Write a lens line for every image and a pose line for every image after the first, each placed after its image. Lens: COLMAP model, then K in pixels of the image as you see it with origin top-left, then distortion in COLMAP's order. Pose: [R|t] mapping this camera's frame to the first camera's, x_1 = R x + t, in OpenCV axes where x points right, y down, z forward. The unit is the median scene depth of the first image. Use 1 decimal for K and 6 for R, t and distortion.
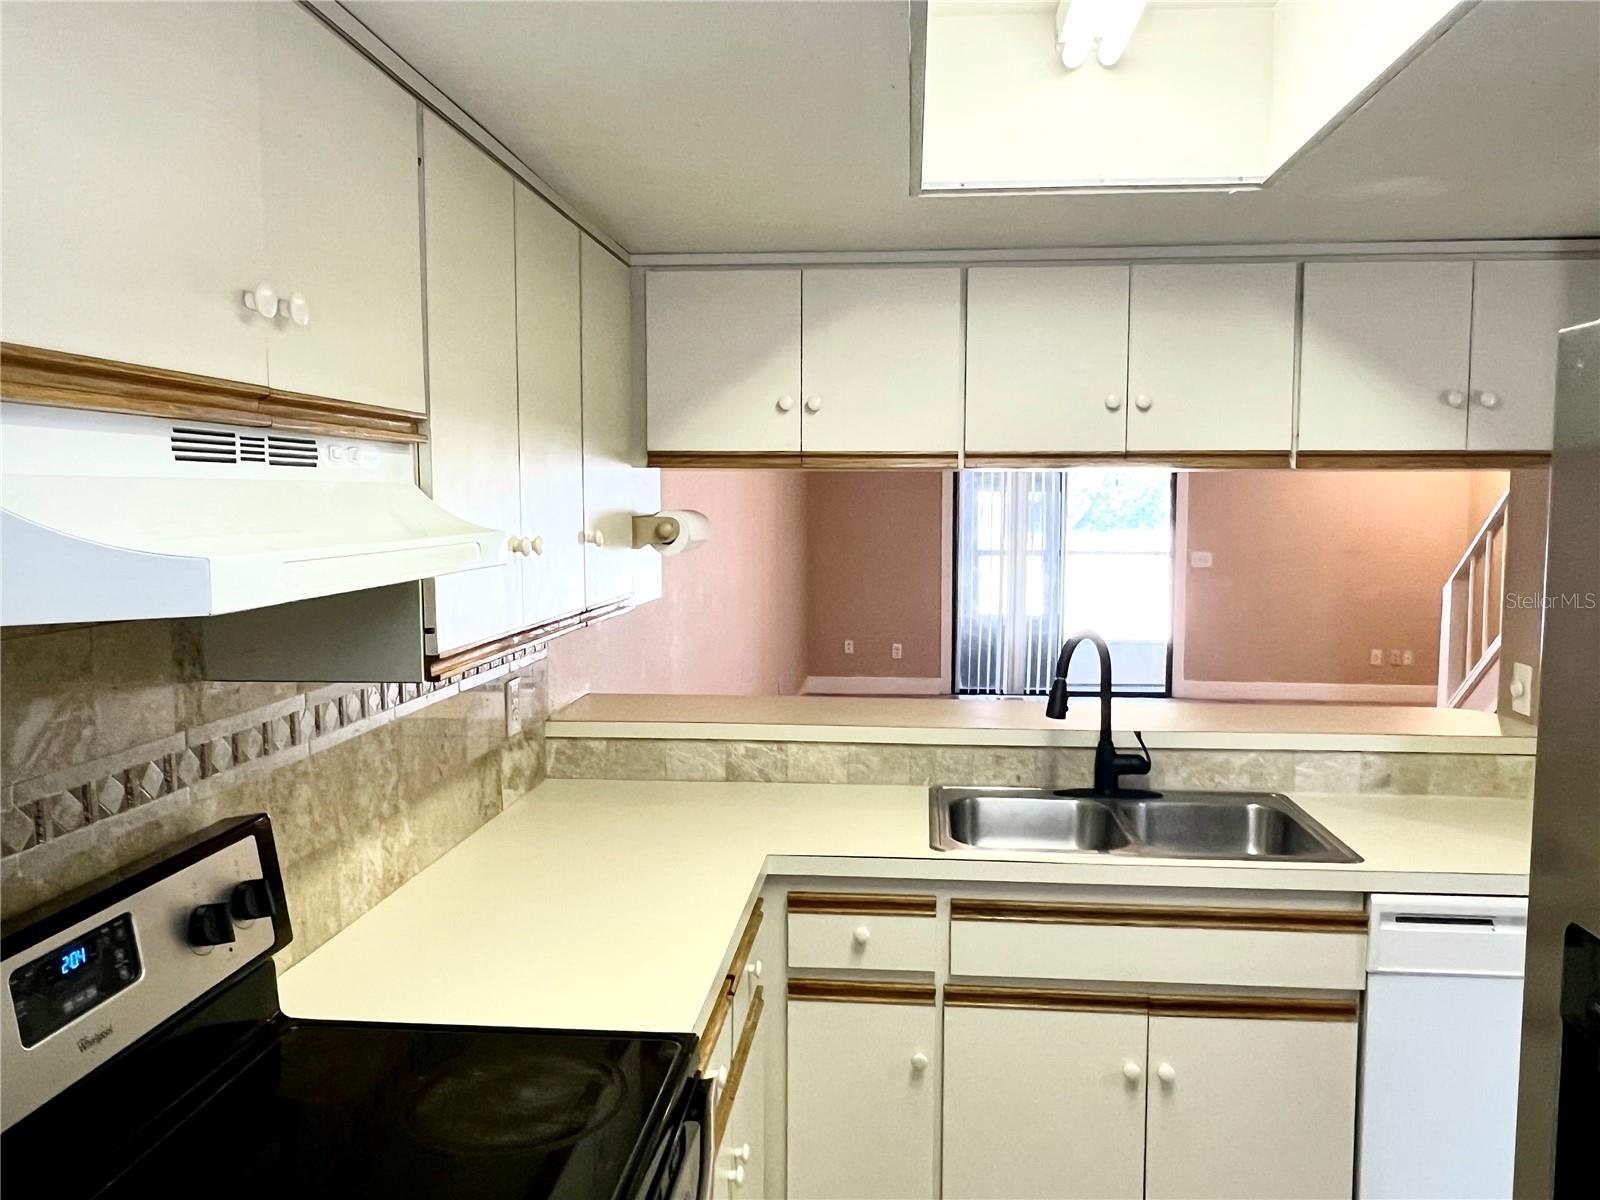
lens RADIAL K [[1217.2, 0, 812.7], [0, 1217.2, 600.0], [0, 0, 1]] dist [0.006225, -0.009726]
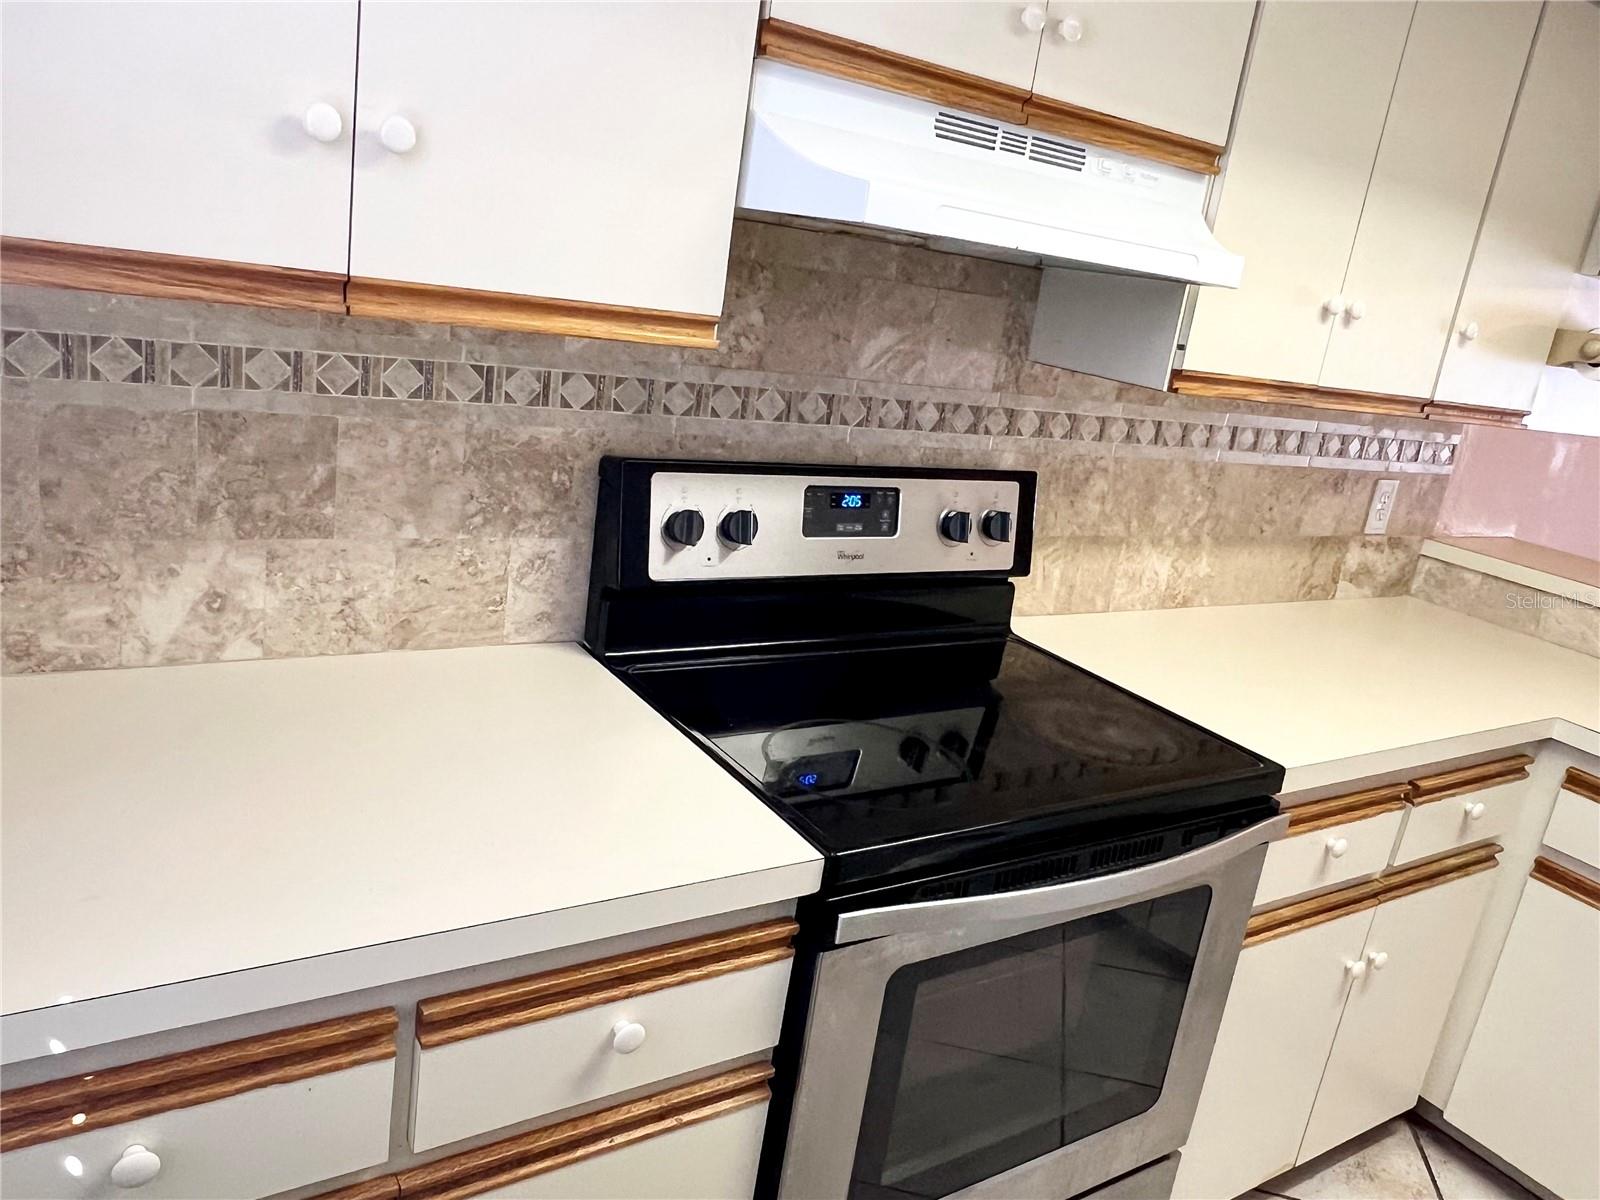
lens RADIAL K [[1214.5, 0, 827.6], [0, 1214.5, 612.0], [0, 0, 1]] dist [0.004150, -0.010152]
pose [[0.627545, 0.311944, -0.713357, 0.323685], [-0.215510, 0.950025, 0.225851, 0.066287], [0.748159, 0.012004, 0.663410, -0.001191]]
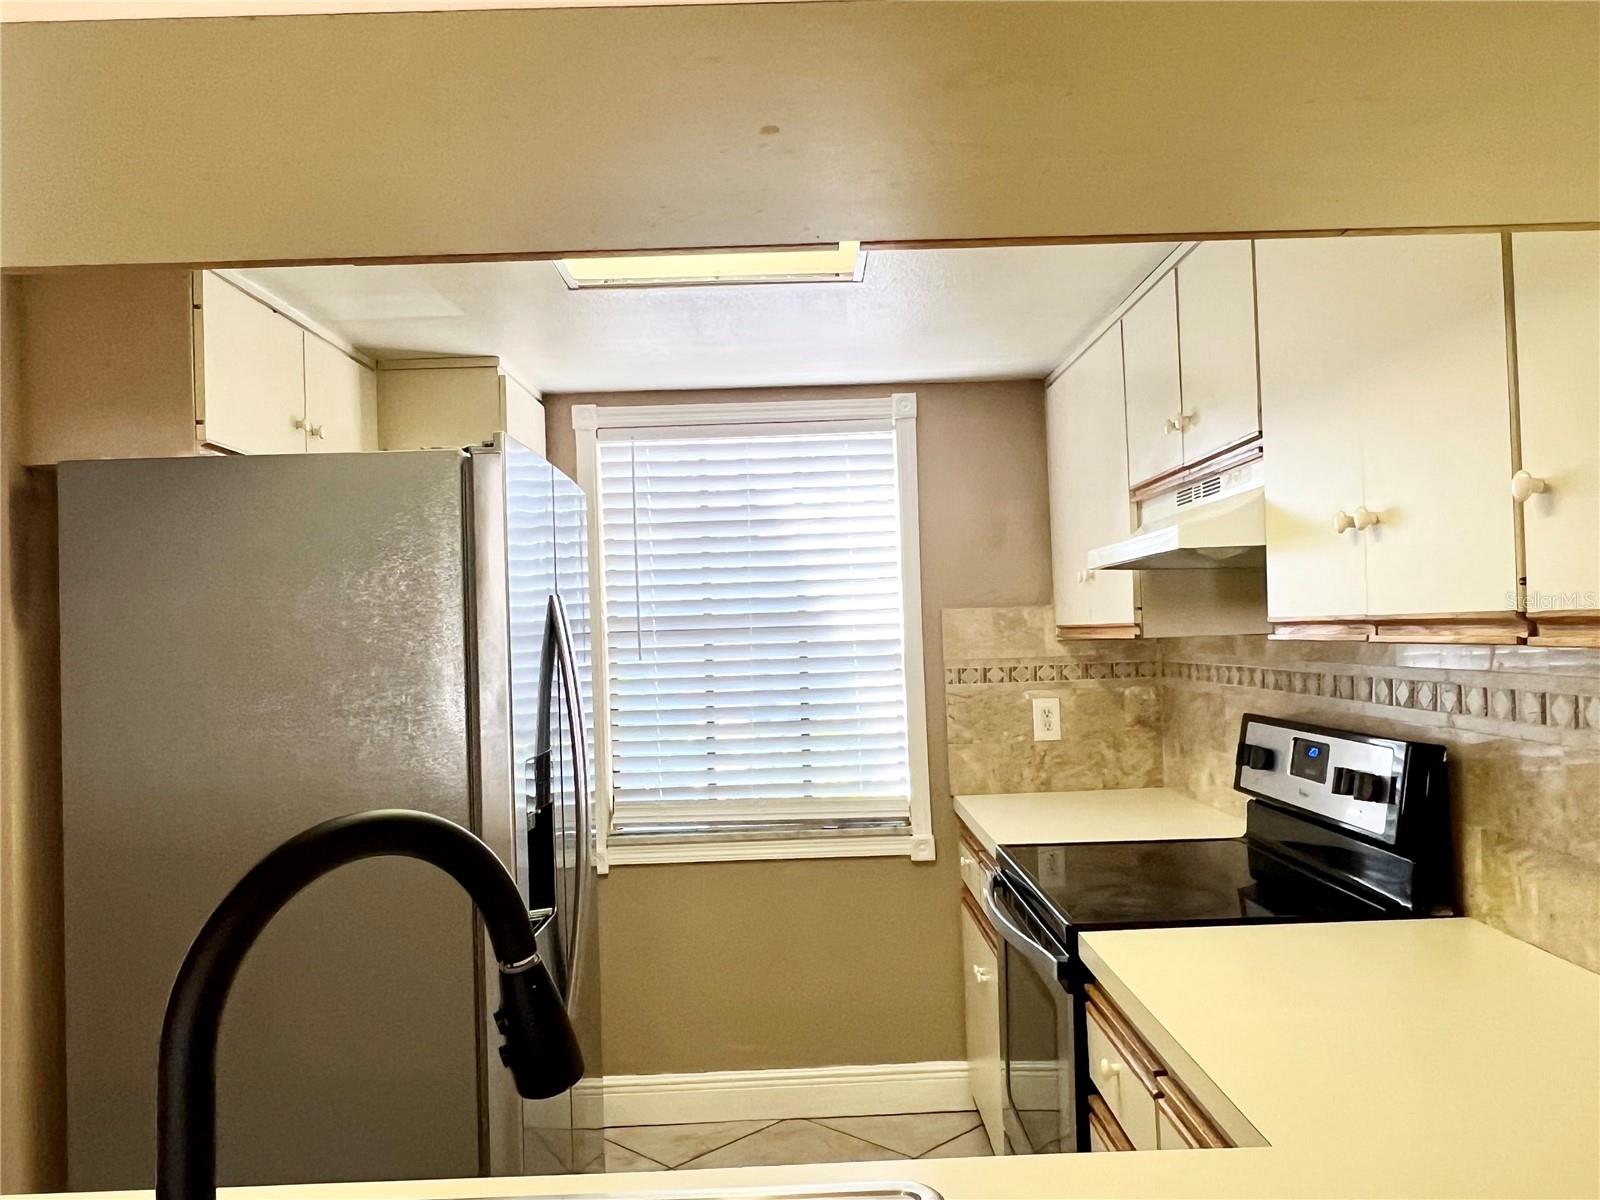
lens RADIAL K [[1217.2, 0, 812.7], [0, 1217.2, 600.0], [0, 0, 1]] dist [0.006225, -0.009726]
pose [[-0.995074, 0.027768, -0.095167, 0.244614], [0.022410, 0.998127, 0.056917, -0.048756], [0.096569, 0.054504, -0.993833, 1.935081]]
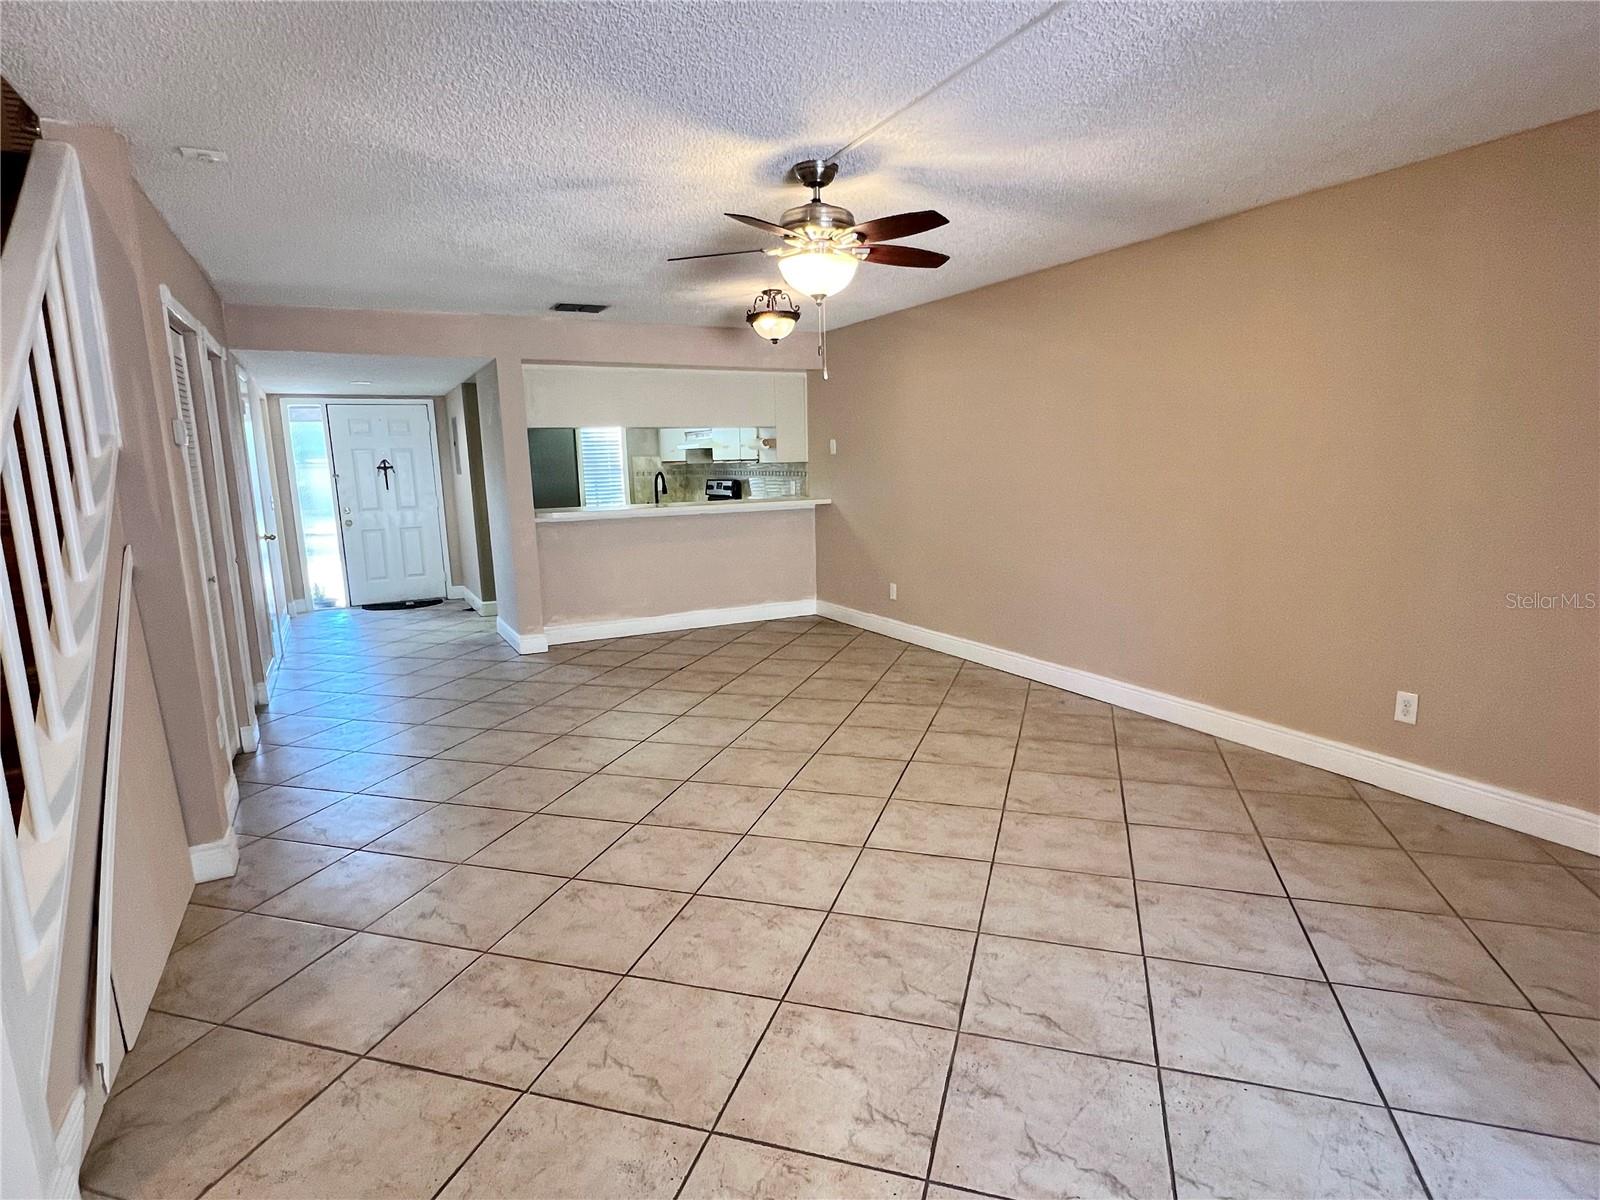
lens RADIAL K [[859.3, 0, 811.0], [0, 859.3, 603.4], [0, 0, 1]] dist [0.000526, -0.001854]
pose [[-0.835431, 0.110205, -0.538433, 1.983354], [-0.021884, 0.972242, 0.232950, -0.315211], [0.549160, 0.206396, -0.809829, 5.311862]]
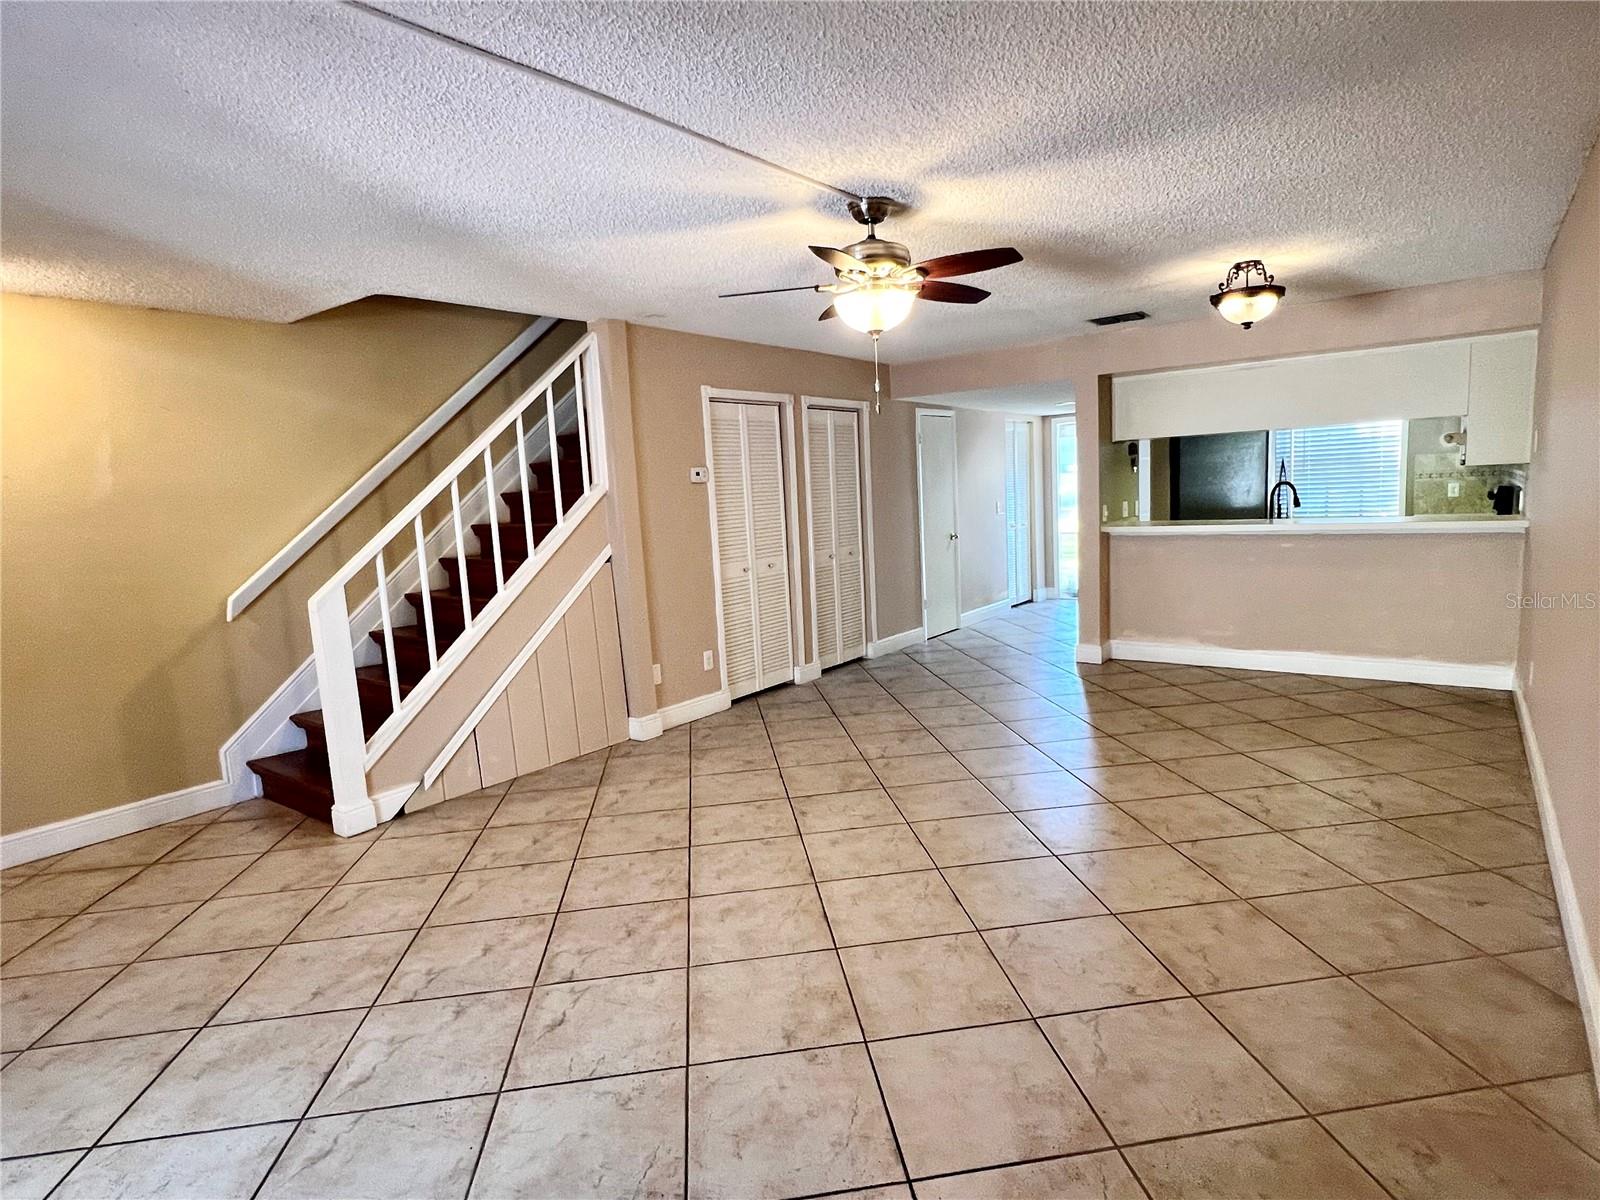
lens RADIAL K [[859.3, 0, 811.0], [0, 859.3, 603.4], [0, 0, 1]] dist [0.000526, -0.001854]
pose [[-0.849979, -0.027812, 0.526081, 0.135459], [0.092177, 0.975350, 0.200490, -0.340993], [-0.518689, 0.218905, -0.826464, 5.392574]]
